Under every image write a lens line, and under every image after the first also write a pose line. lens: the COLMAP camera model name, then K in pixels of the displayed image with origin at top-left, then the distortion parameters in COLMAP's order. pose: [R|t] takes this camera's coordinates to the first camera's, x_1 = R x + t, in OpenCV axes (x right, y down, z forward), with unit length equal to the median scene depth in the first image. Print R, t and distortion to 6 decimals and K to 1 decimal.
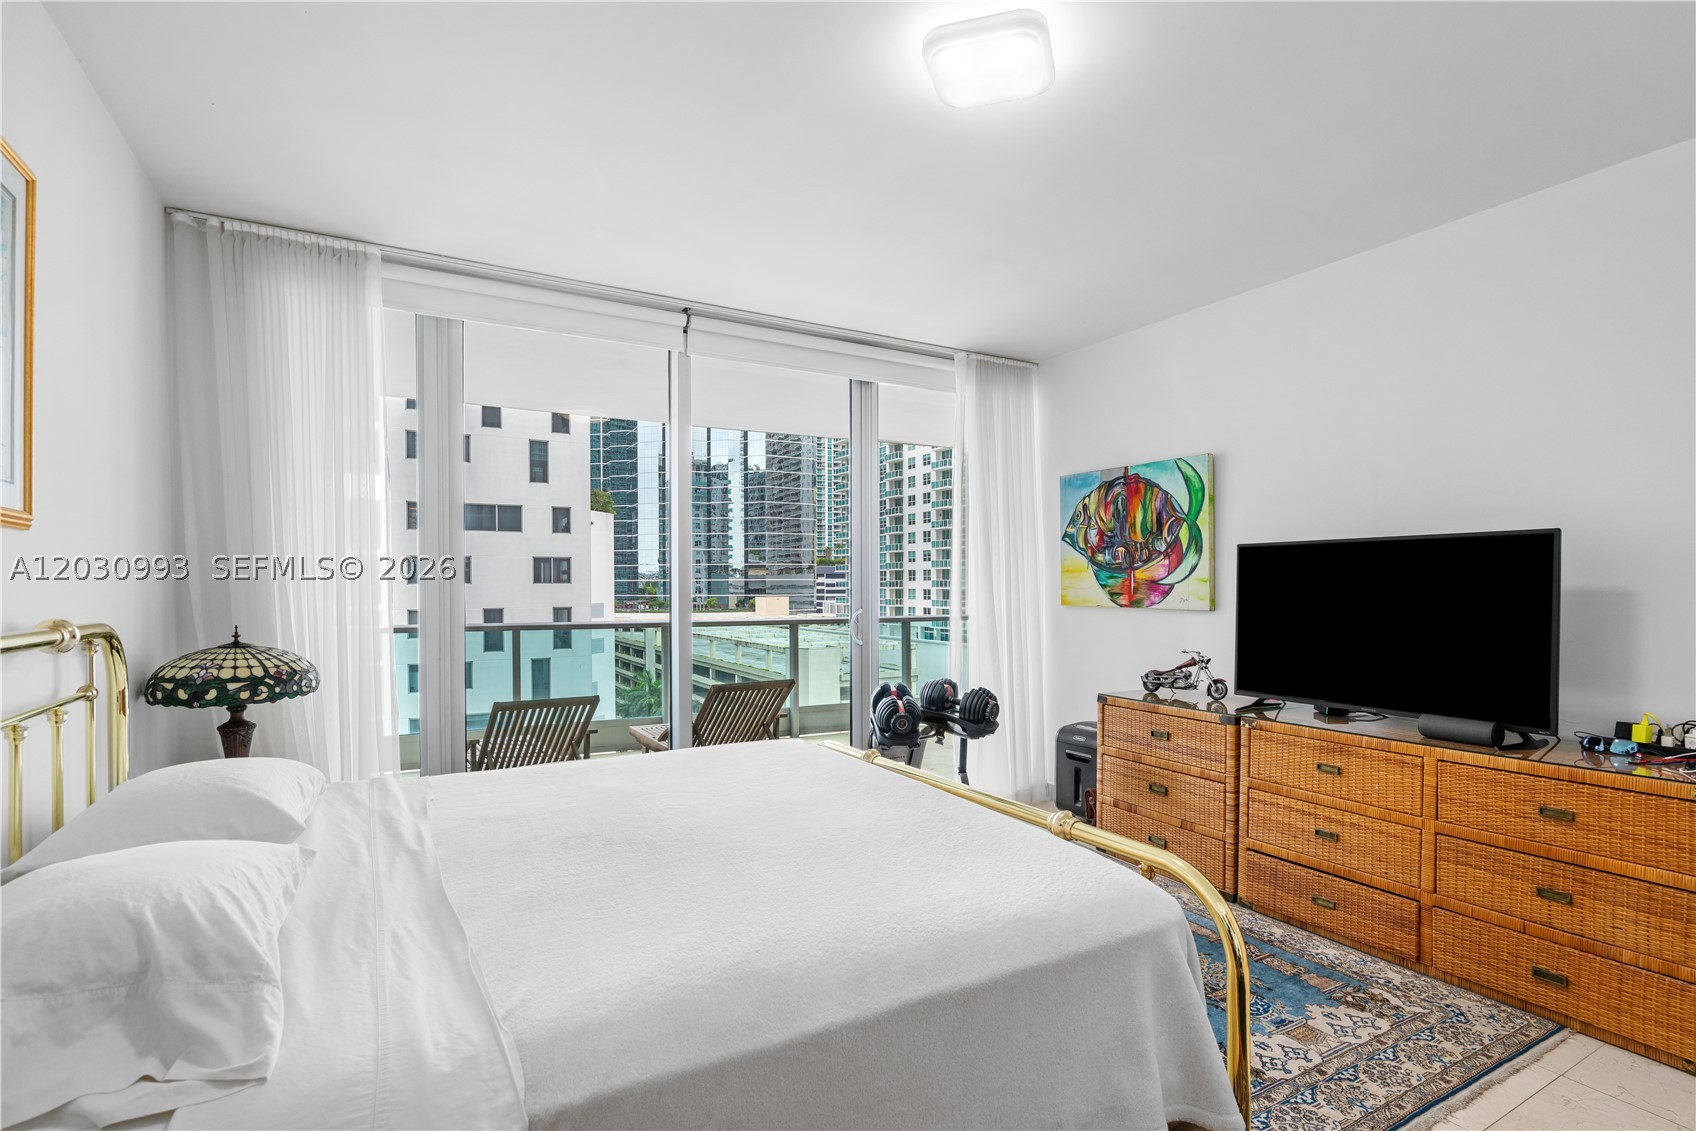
lens RADIAL K [[795.0, 0, 862.2], [0, 795.0, 596.1], [0, 0, 1]] dist [-0.001303, 0.000080]
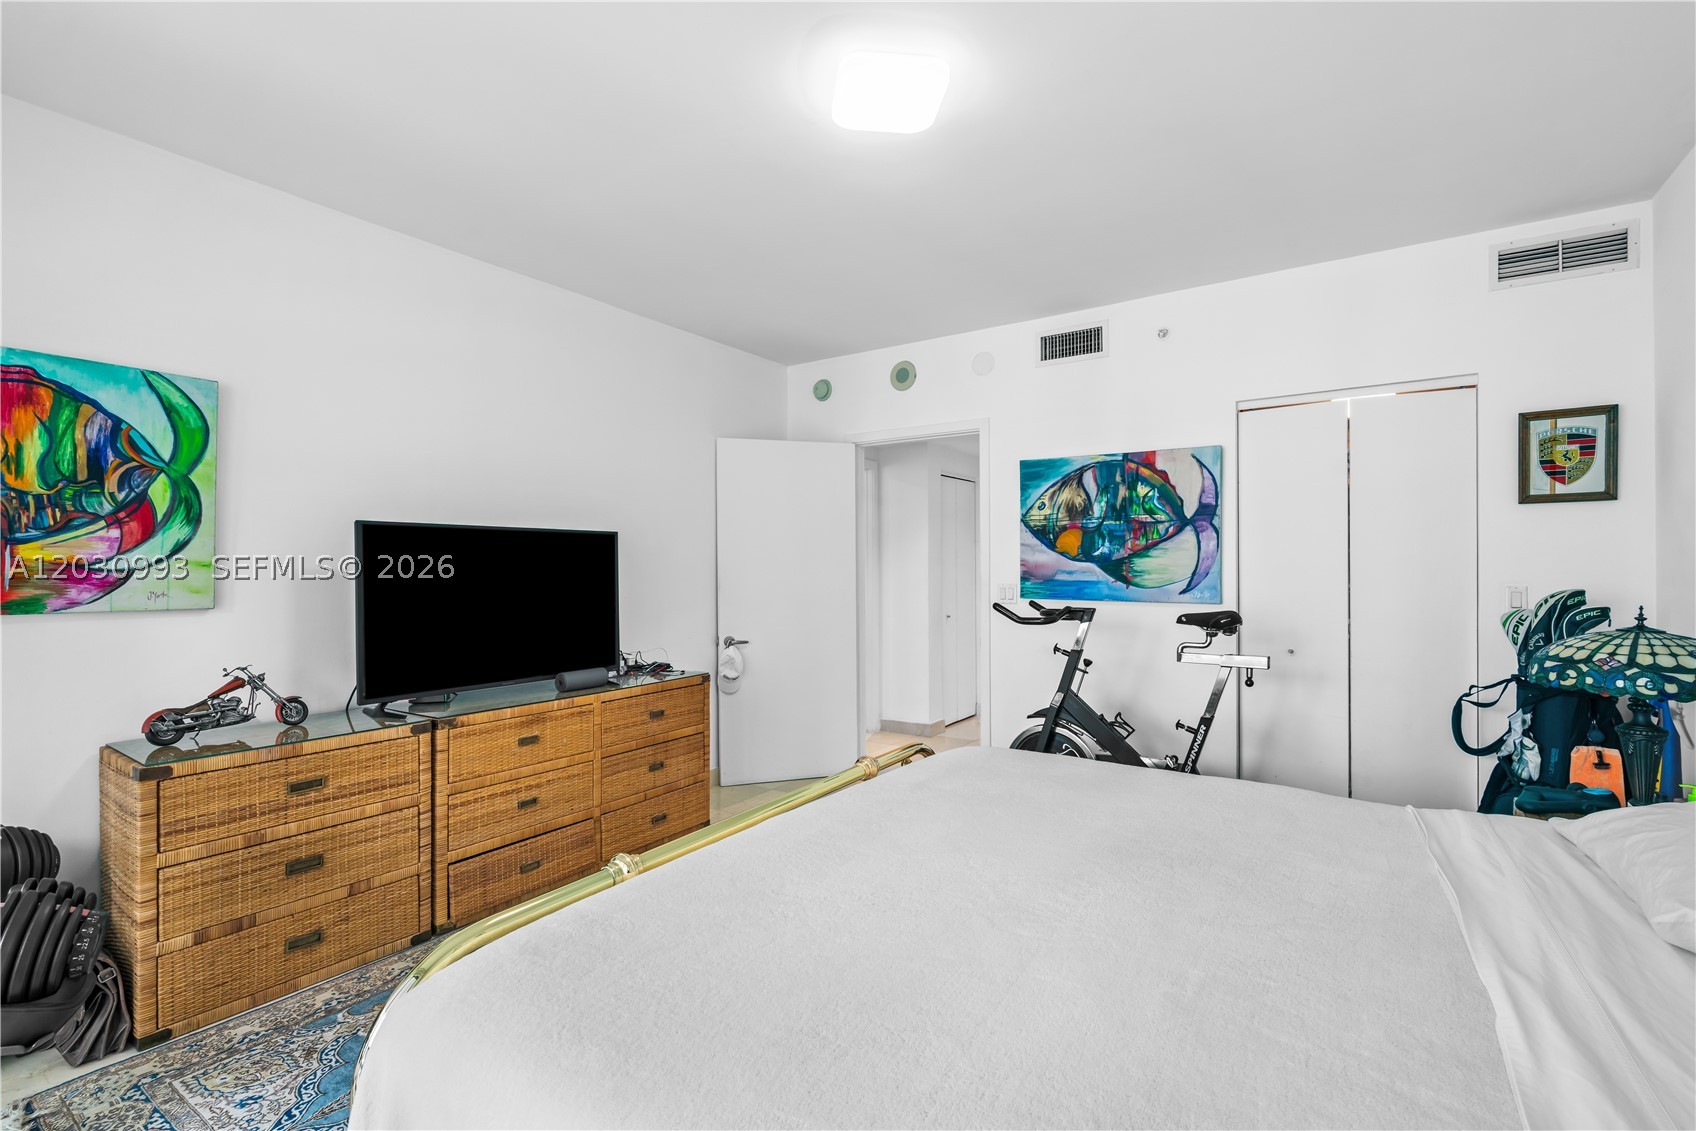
lens RADIAL K [[773.9, 0, 845.8], [0, 773.9, 576.8], [0, 0, 1]] dist [-0.003106, 0.000696]
pose [[-0.432893, -0.002655, 0.901441, -0.382803], [0.020690, 0.999703, 0.012880, -0.006256], [-0.901208, 0.024227, -0.432710, 0.751001]]
